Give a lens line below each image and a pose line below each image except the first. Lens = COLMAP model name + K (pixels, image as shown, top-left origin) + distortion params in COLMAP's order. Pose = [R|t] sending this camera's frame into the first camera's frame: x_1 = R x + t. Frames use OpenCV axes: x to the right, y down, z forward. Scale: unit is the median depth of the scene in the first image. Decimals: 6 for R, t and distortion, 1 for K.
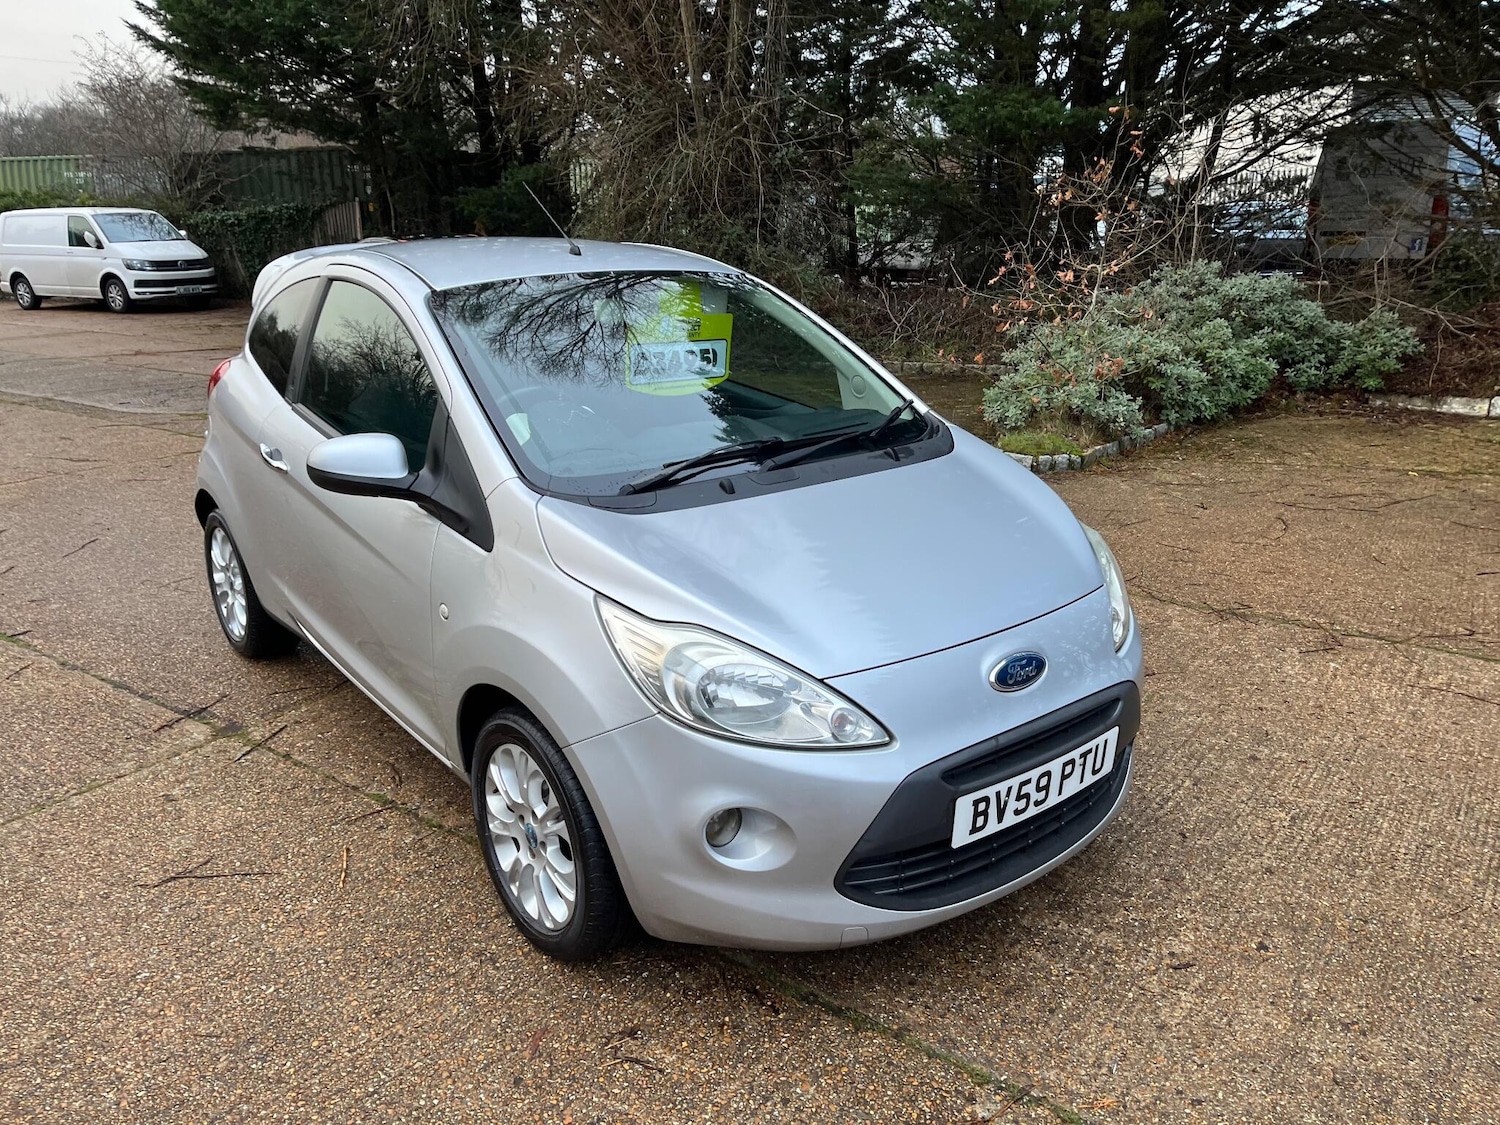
lens RADIAL K [[1130.0, 0, 750.0], [0, 1130.0, 562.5], [0, 0, 1]] dist [0.093009, -0.124008]
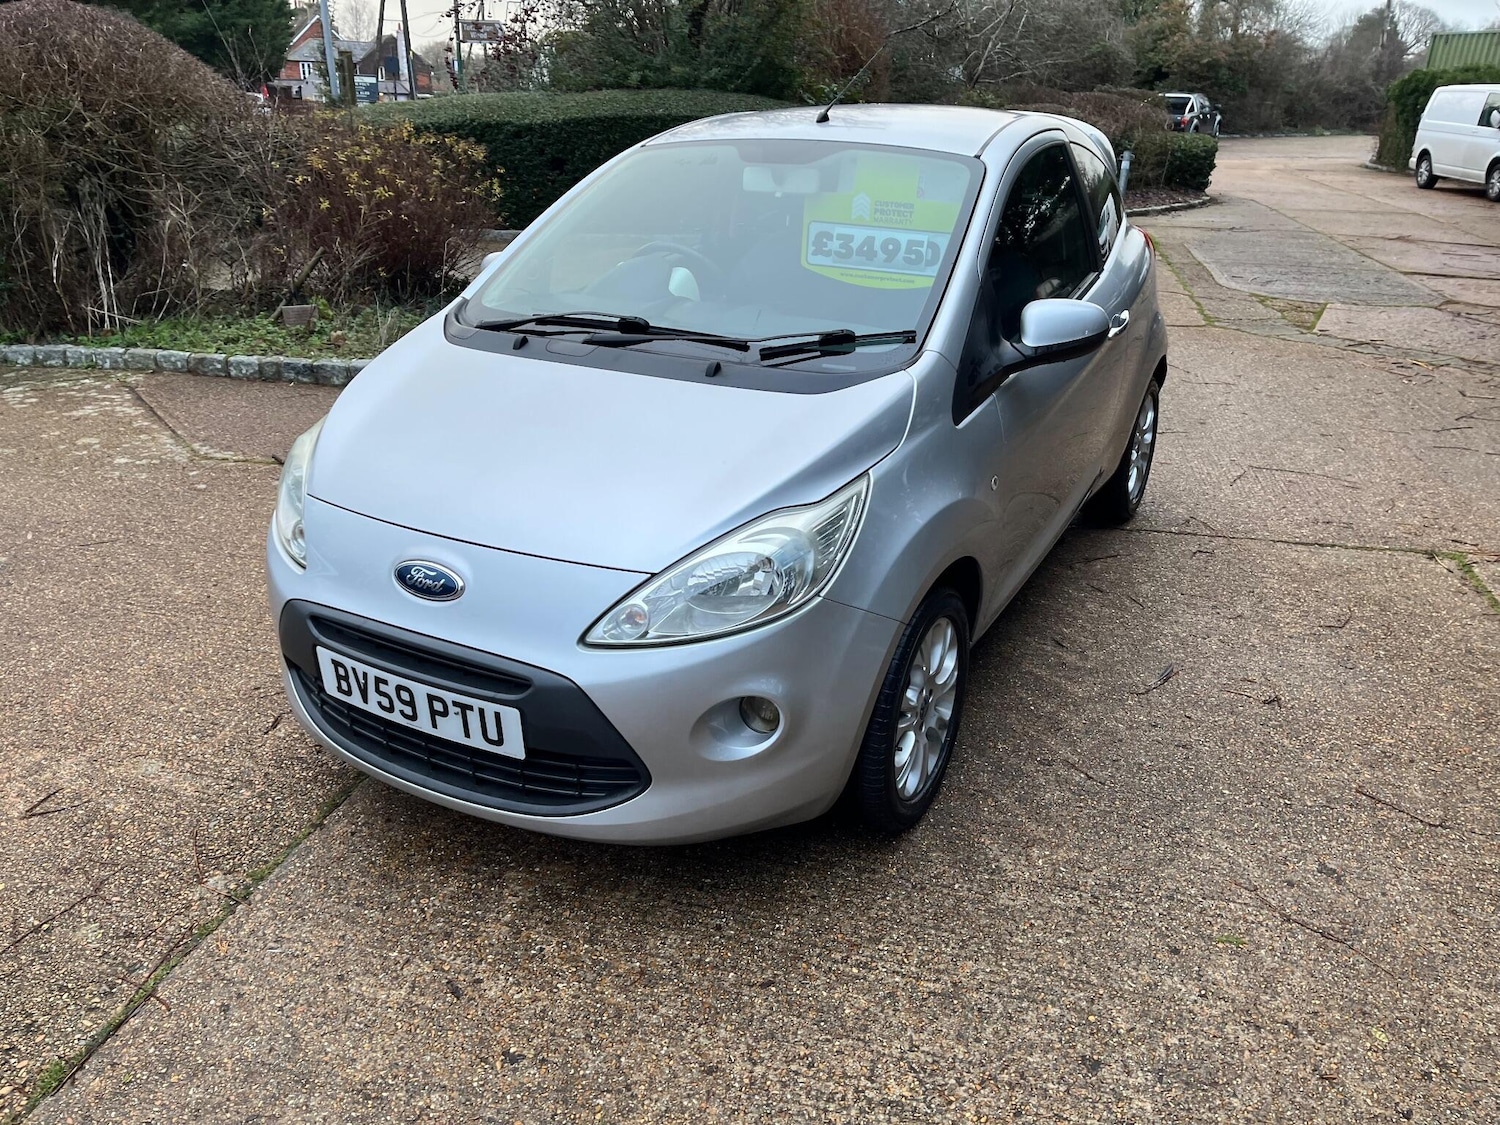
lens RADIAL K [[1140.3, 0, 750.0], [0, 1140.3, 562.5], [0, 0, 1]] dist [0.085809, -0.118258]
pose [[0.379326, 0.363441, -0.850895, 0.995001], [-0.283093, 0.921111, 0.267230, -0.214379], [0.880892, 0.139516, 0.452289, 0.705876]]
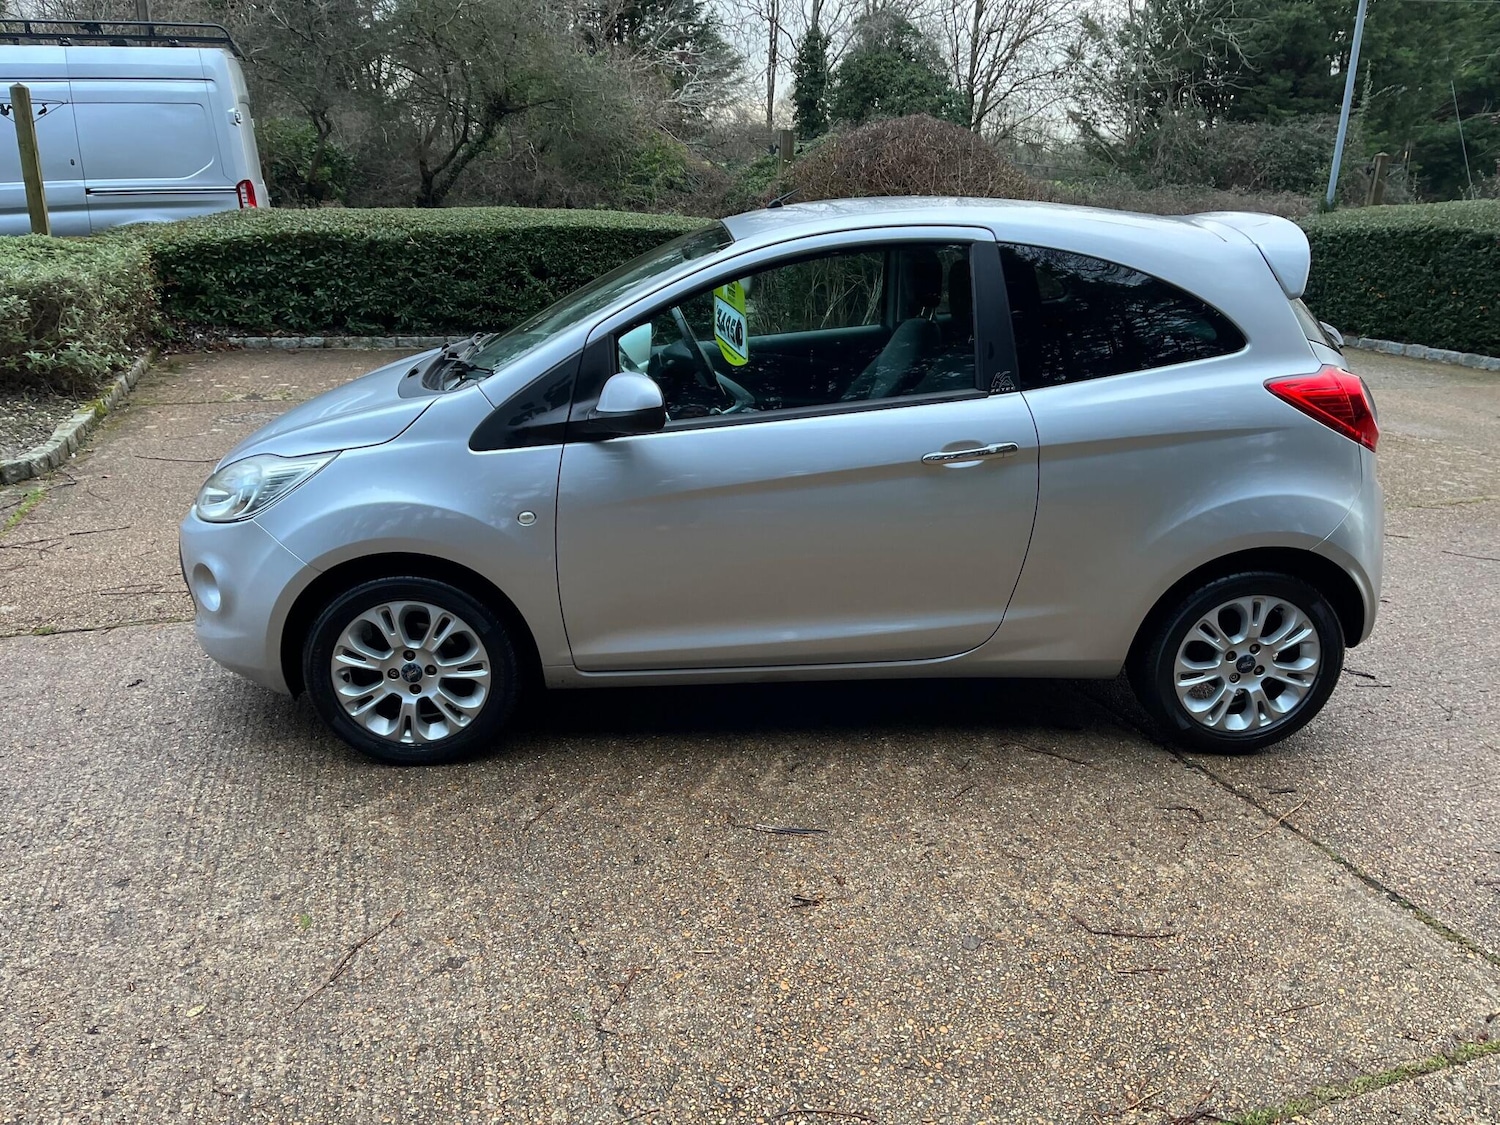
lens RADIAL K [[1143.4, 0, 749.0], [0, 1143.4, 570.5], [0, 0, 1]] dist [0.071973, -0.089366]
pose [[-0.572046, 0.263540, -0.776730, 0.953171], [-0.257470, 0.841416, 0.475108, -0.610316], [0.778764, 0.471768, -0.413475, 1.982044]]
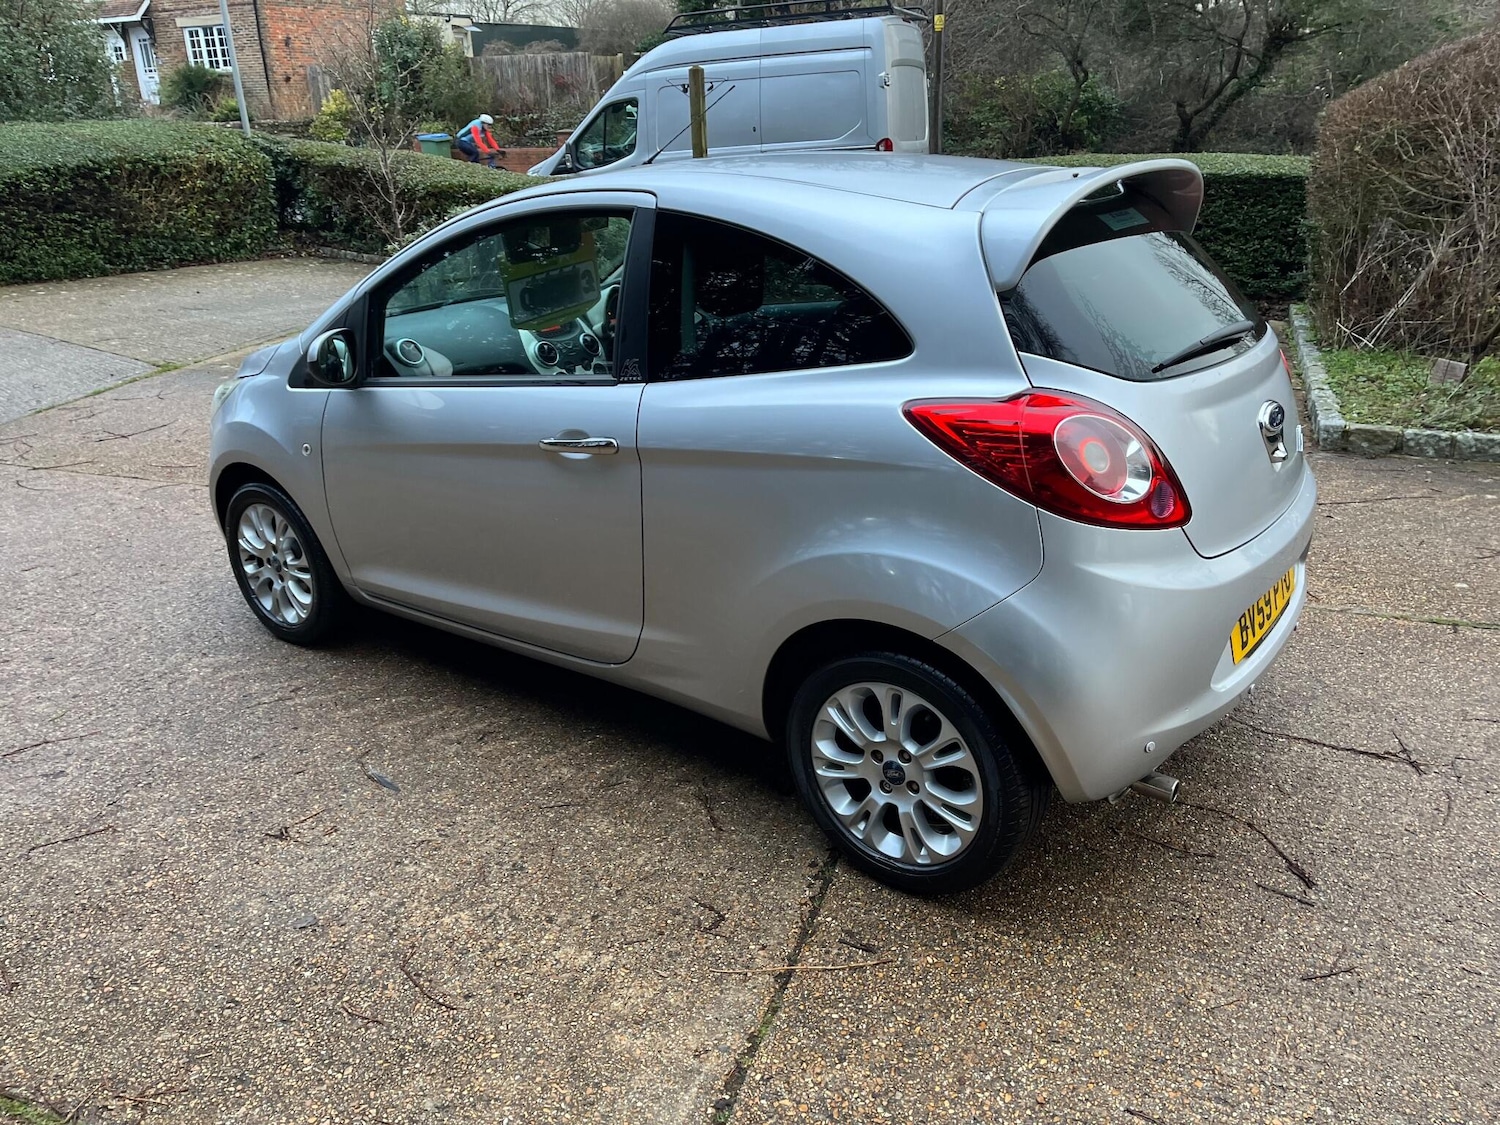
lens RADIAL K [[1137.6, 0, 742.3], [0, 1137.6, 557.8], [0, 0, 1]] dist [0.087486, -0.116523]
pose [[-0.969815, 0.121443, -0.211449, 0.019911], [-0.033262, 0.793164, 0.608099, -0.769150], [0.241563, 0.596777, -0.765183, 2.499013]]
